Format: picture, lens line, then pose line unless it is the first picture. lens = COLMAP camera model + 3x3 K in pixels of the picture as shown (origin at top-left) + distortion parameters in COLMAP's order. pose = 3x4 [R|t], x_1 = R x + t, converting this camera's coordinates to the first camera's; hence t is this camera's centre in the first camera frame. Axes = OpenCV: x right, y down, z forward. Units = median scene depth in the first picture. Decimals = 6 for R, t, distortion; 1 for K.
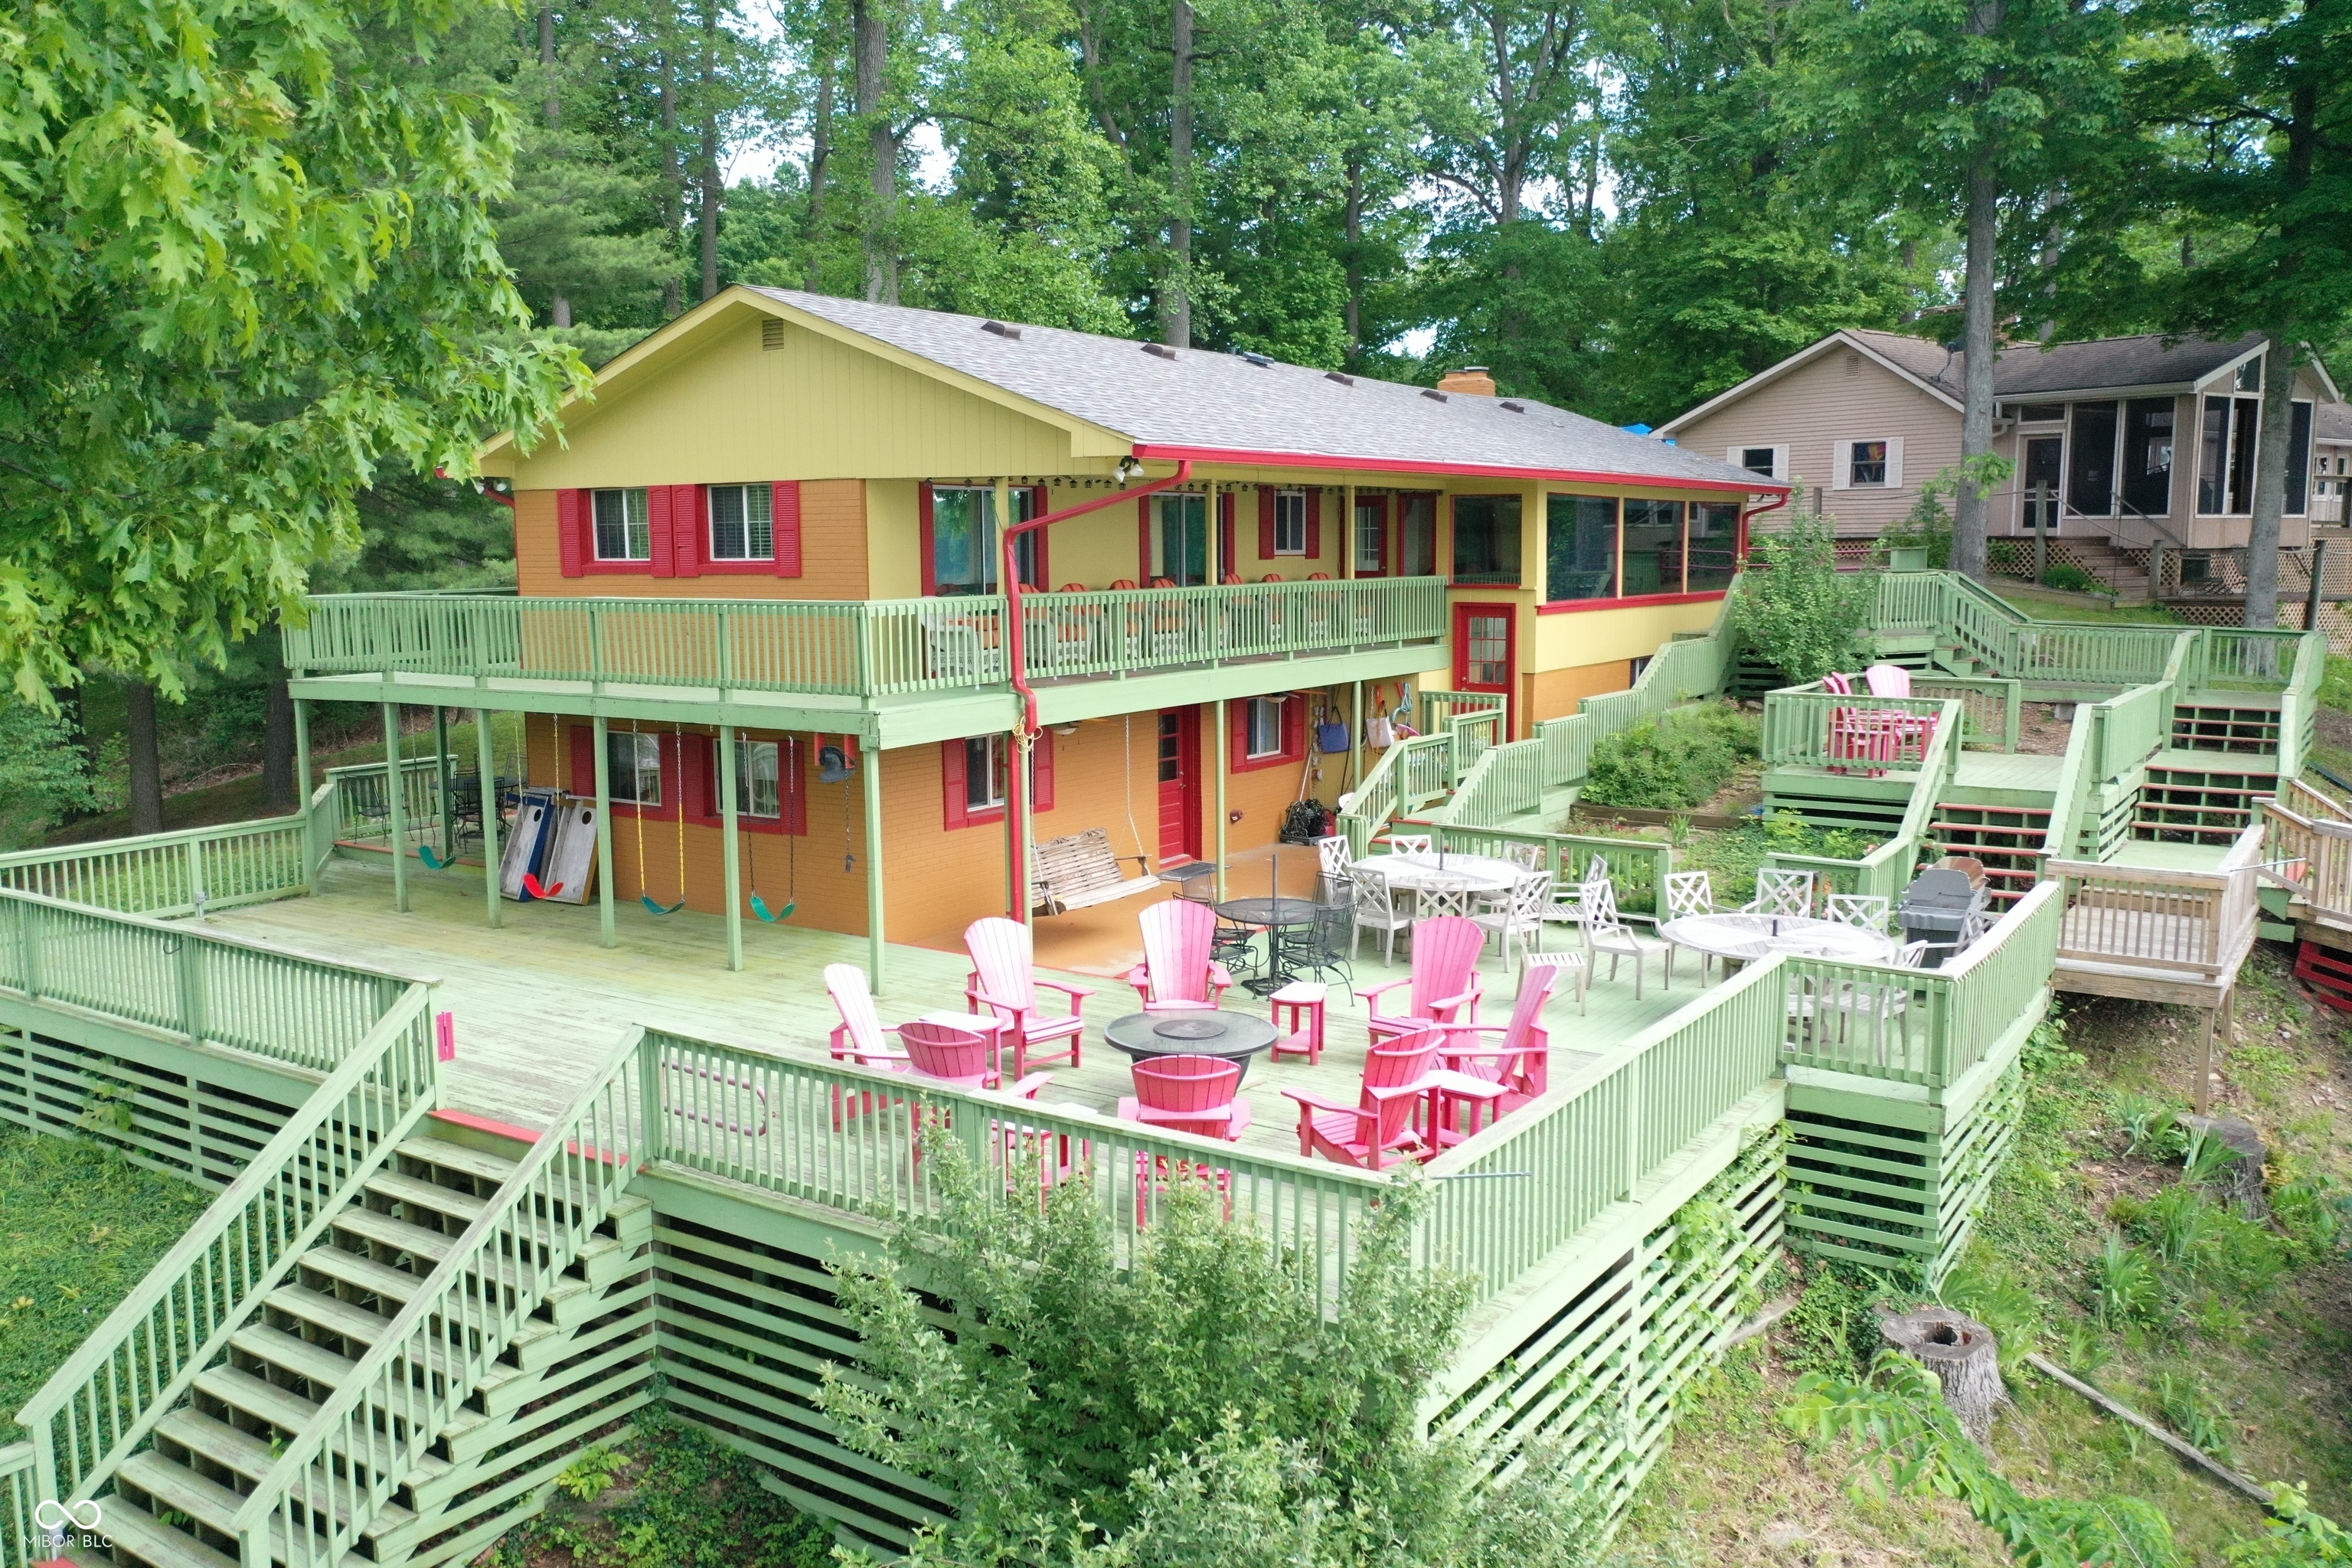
lens RADIAL K [[1864.8, 0, 1169.5], [0, 1864.8, 781.5], [0, 0, 1]] dist [-0.000457, 0.002253]
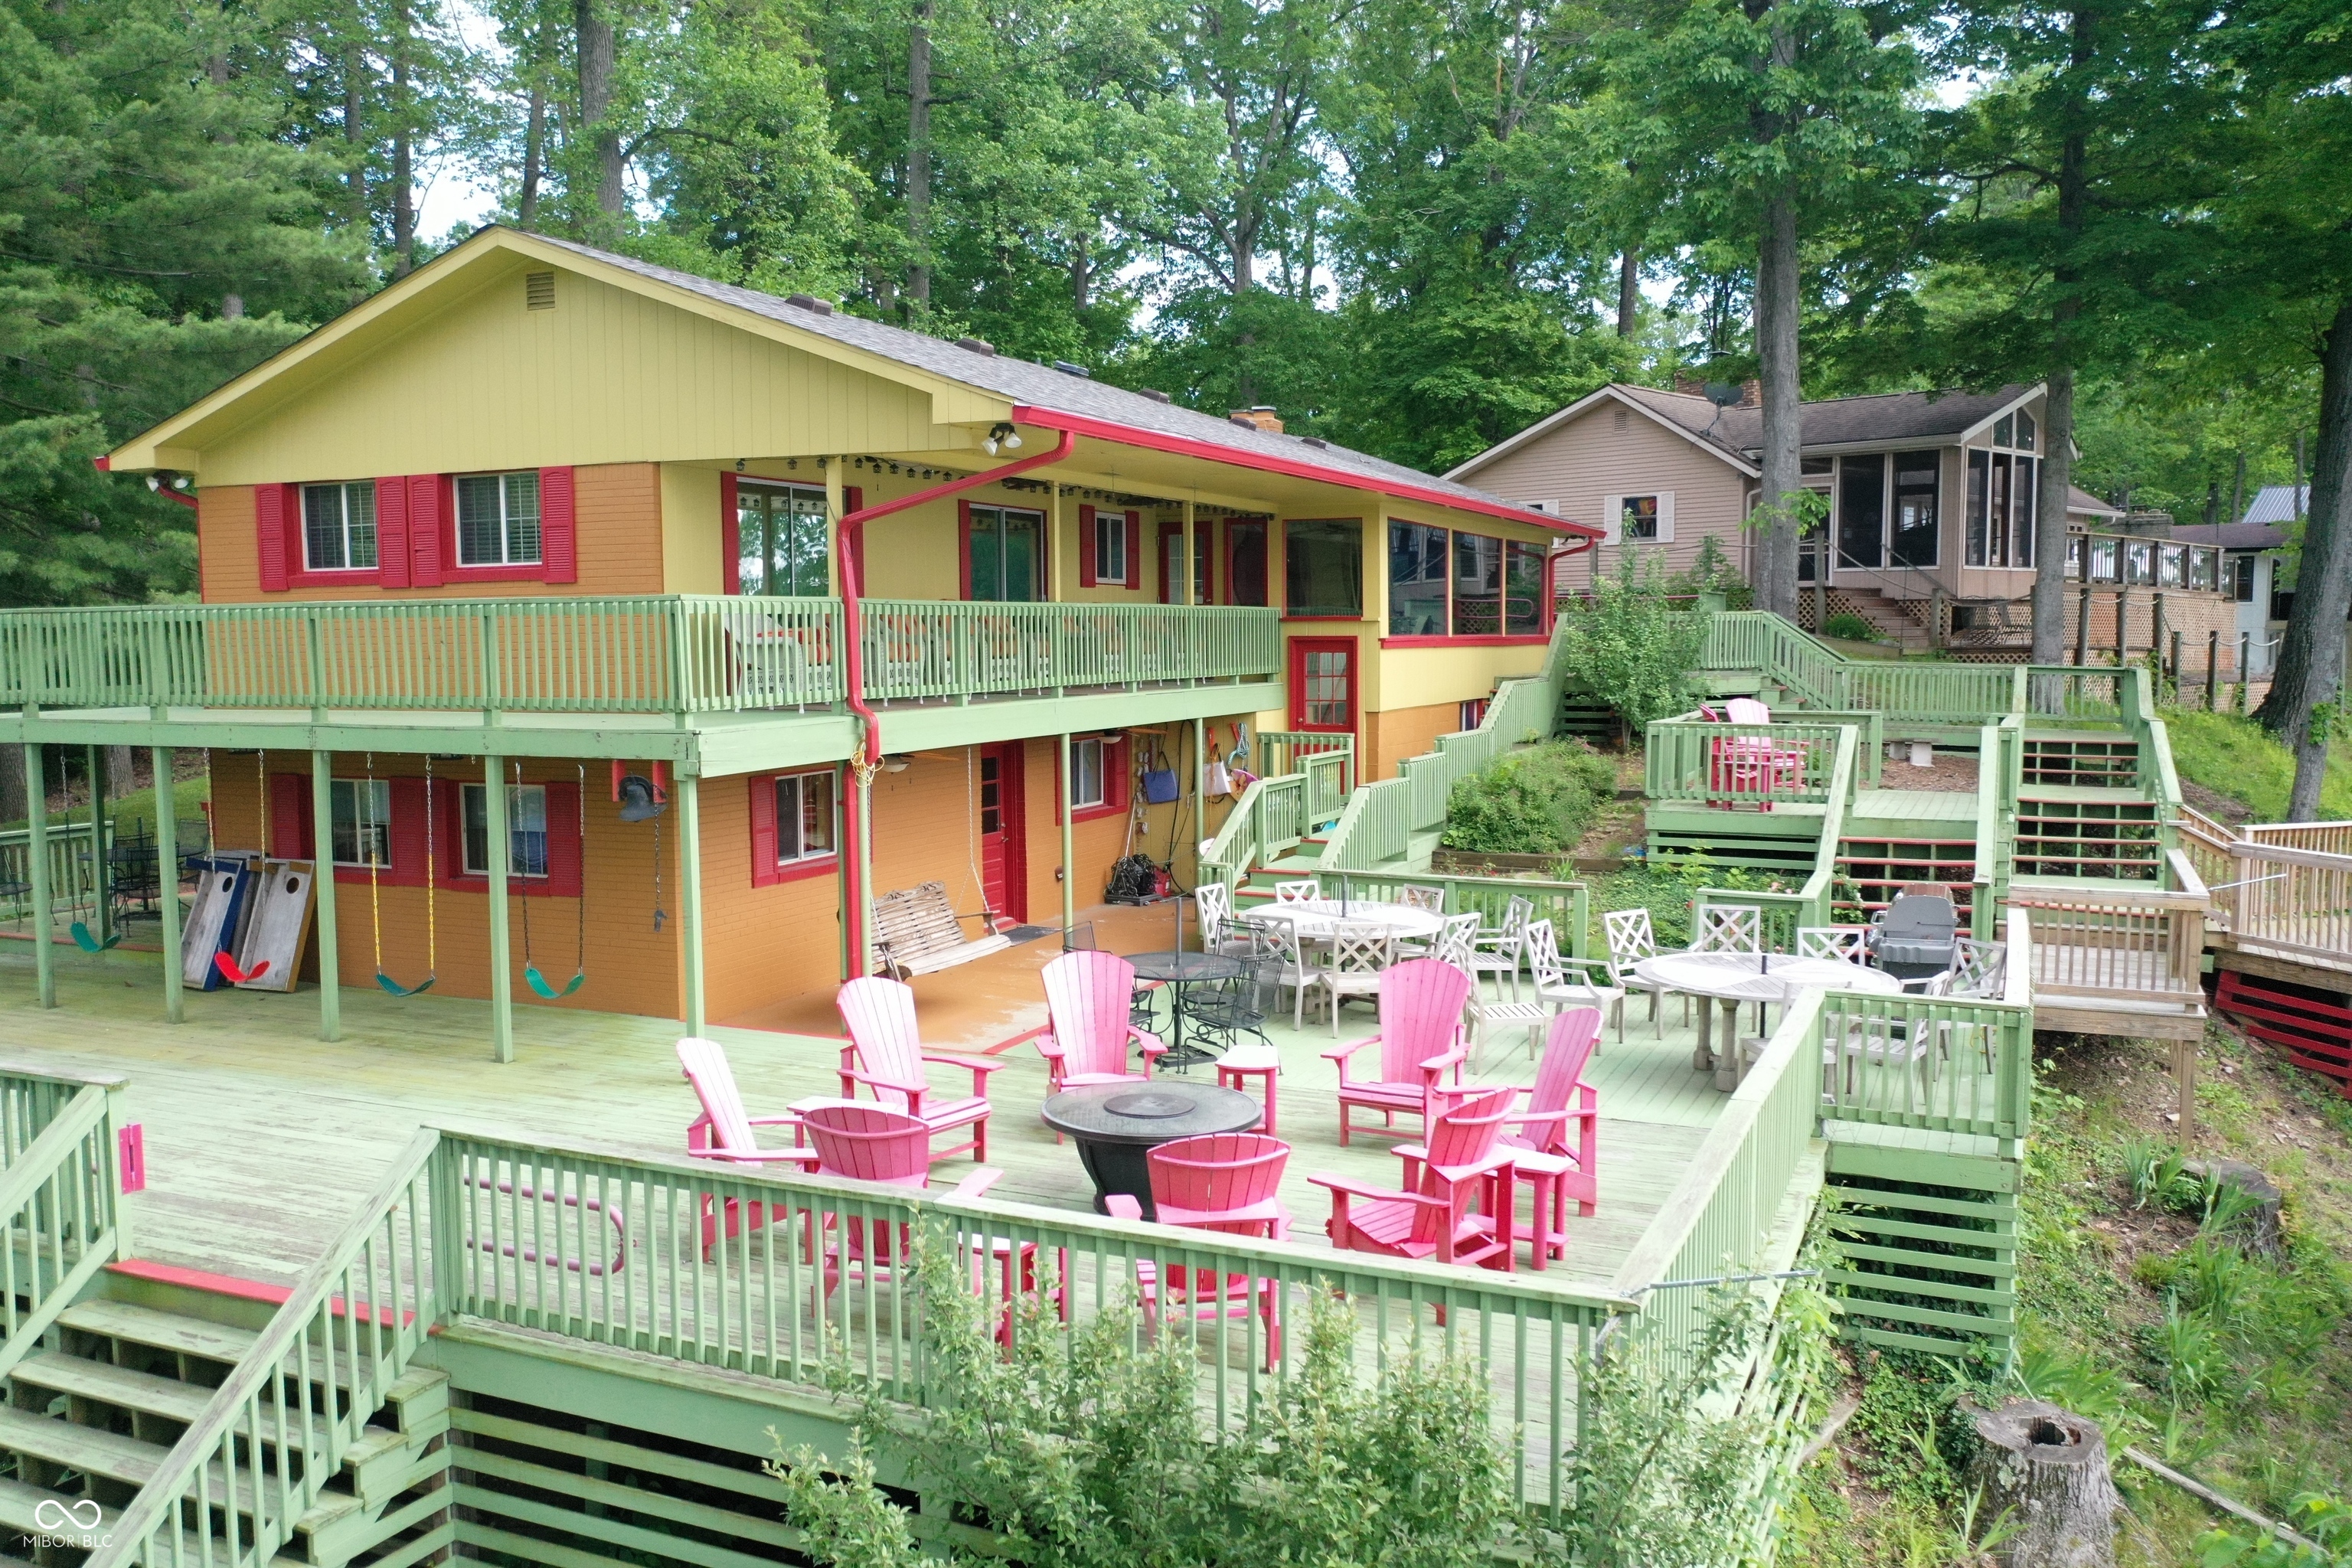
lens RADIAL K [[1864.8, 0, 1167.7], [0, 1864.8, 783.5], [0, 0, 1]] dist [-0.000457, 0.002253]
pose [[0.986692, -0.013399, 0.162047, -0.073223], [0.021197, 0.998694, -0.046484, 0.022984], [-0.161213, 0.049300, 0.985688, 0.146353]]
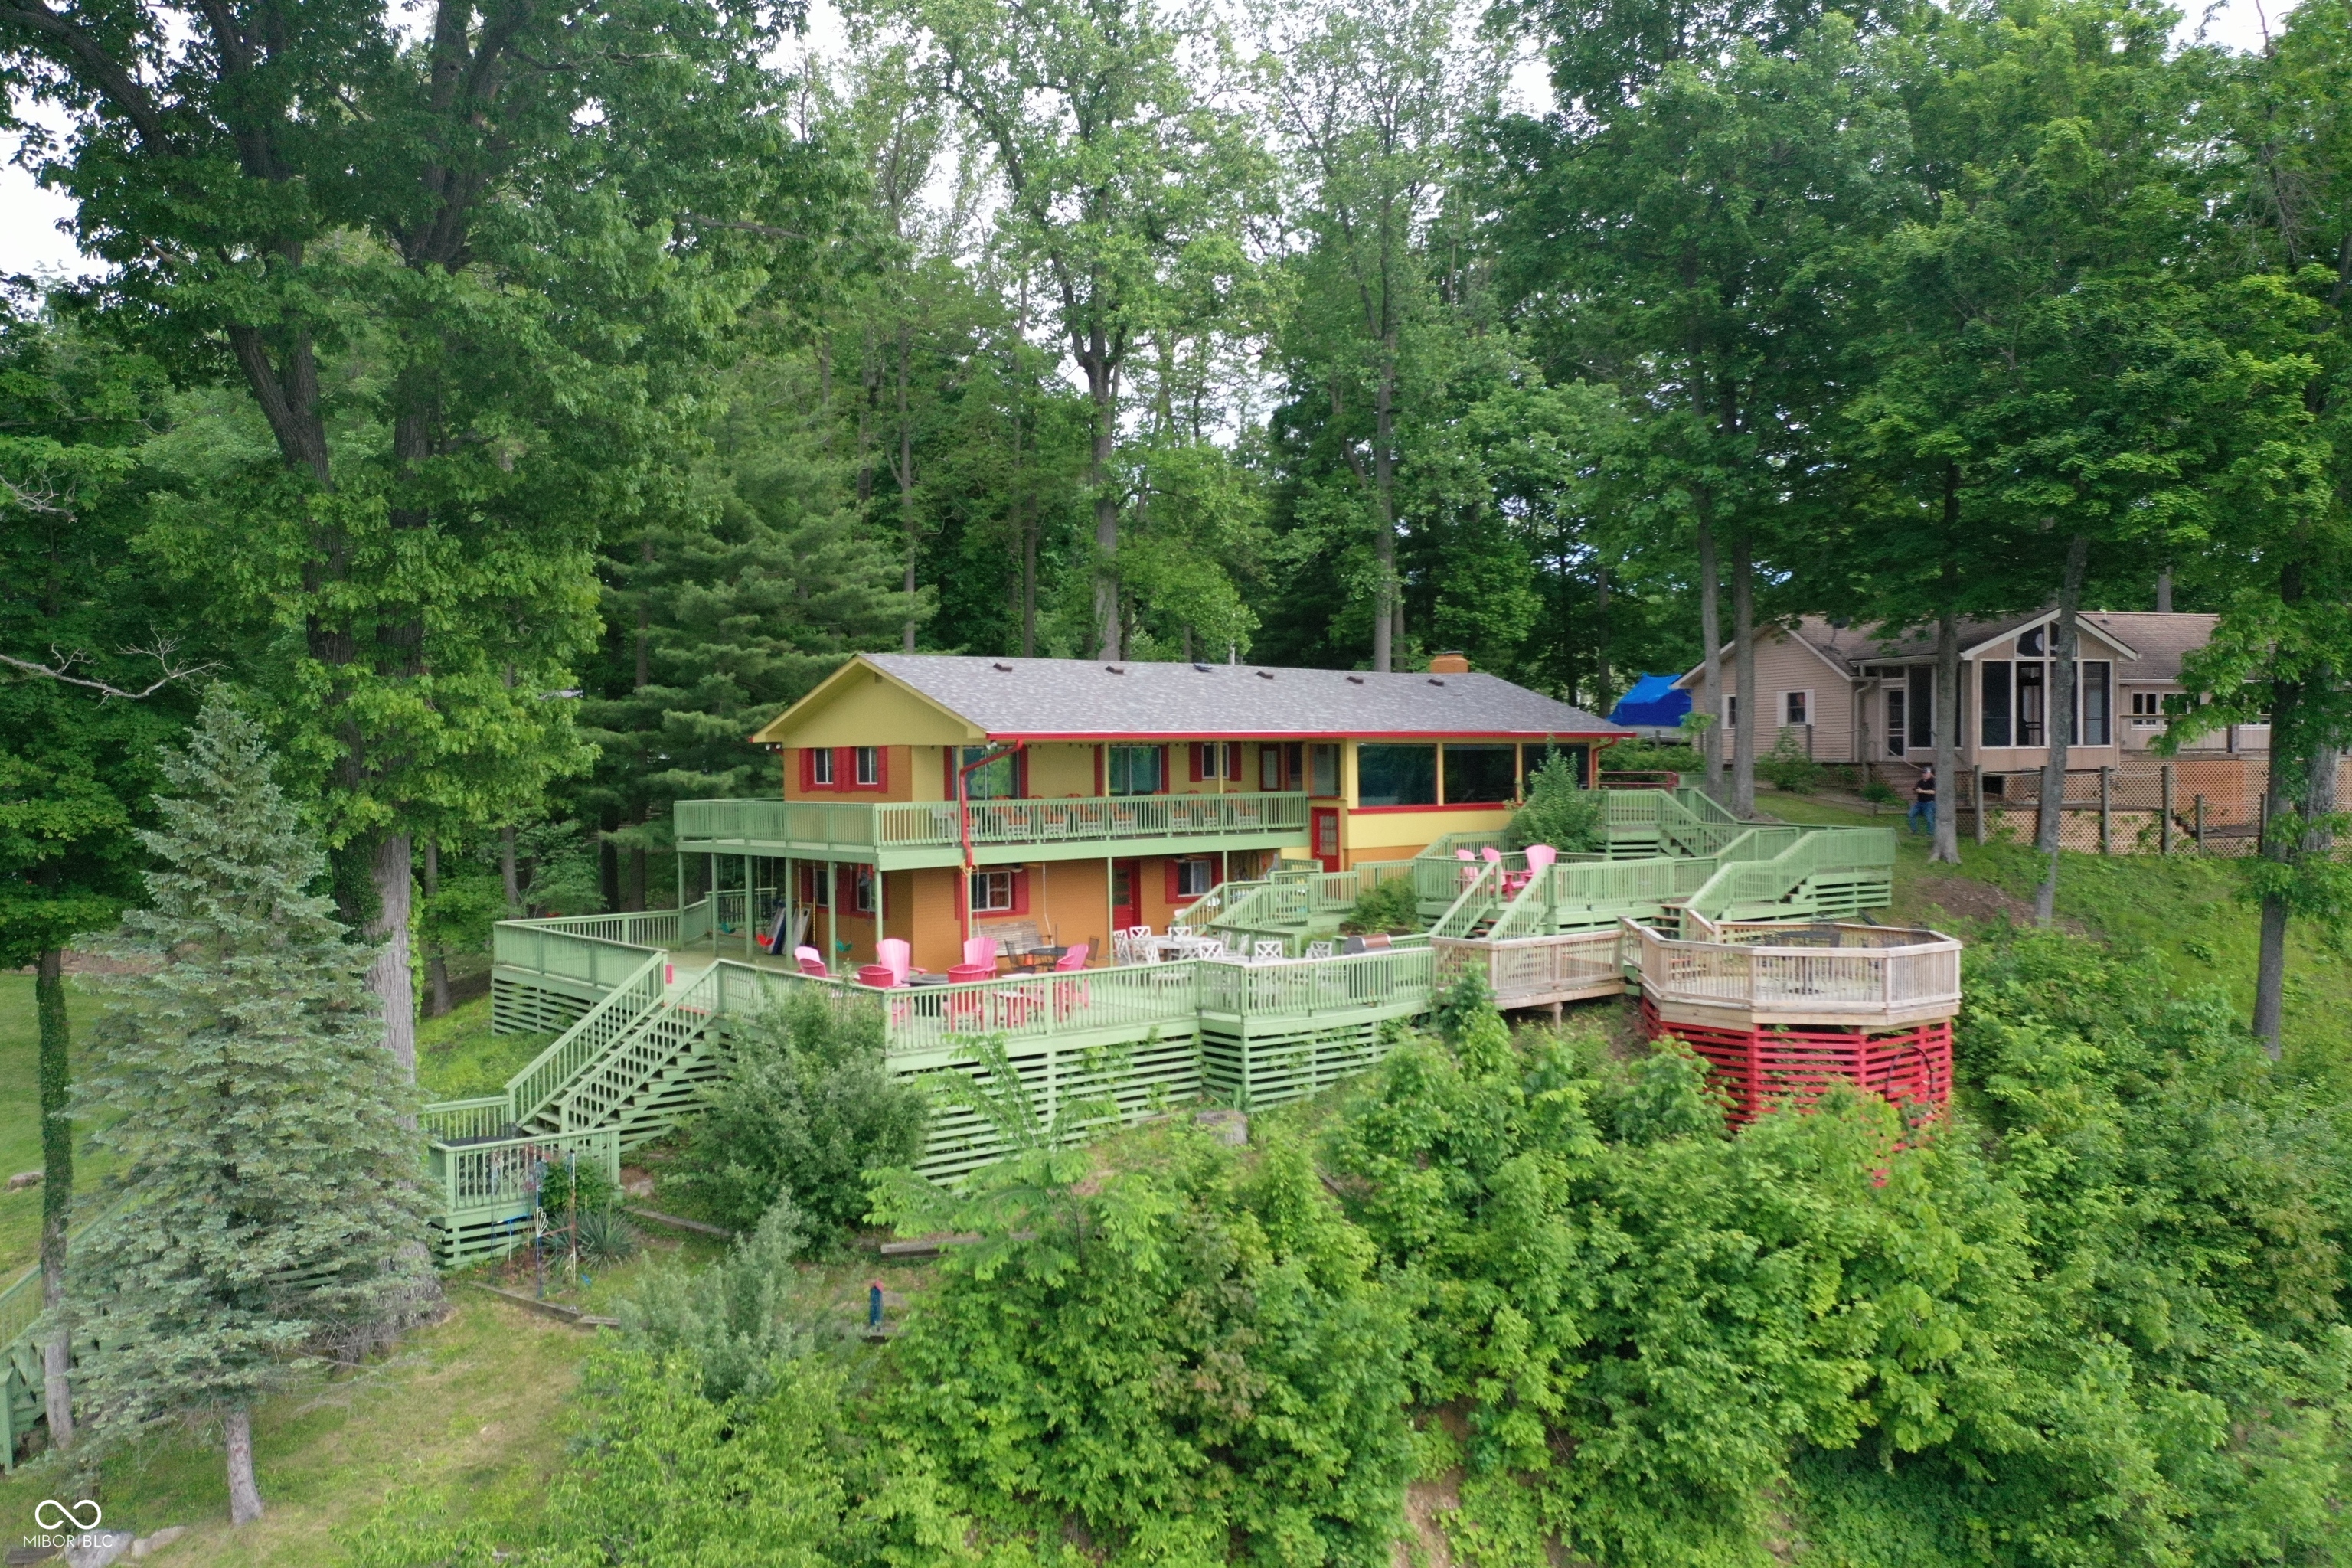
lens RADIAL K [[1864.8, 0, 1170.8], [0, 1864.8, 778.9], [0, 0, 1]] dist [-0.000457, 0.002253]
pose [[0.958812, 0.000226, -0.284043, 0.675994], [-0.032344, 0.993582, -0.108388, 0.087121], [0.282195, 0.113111, 0.952666, -0.856832]]
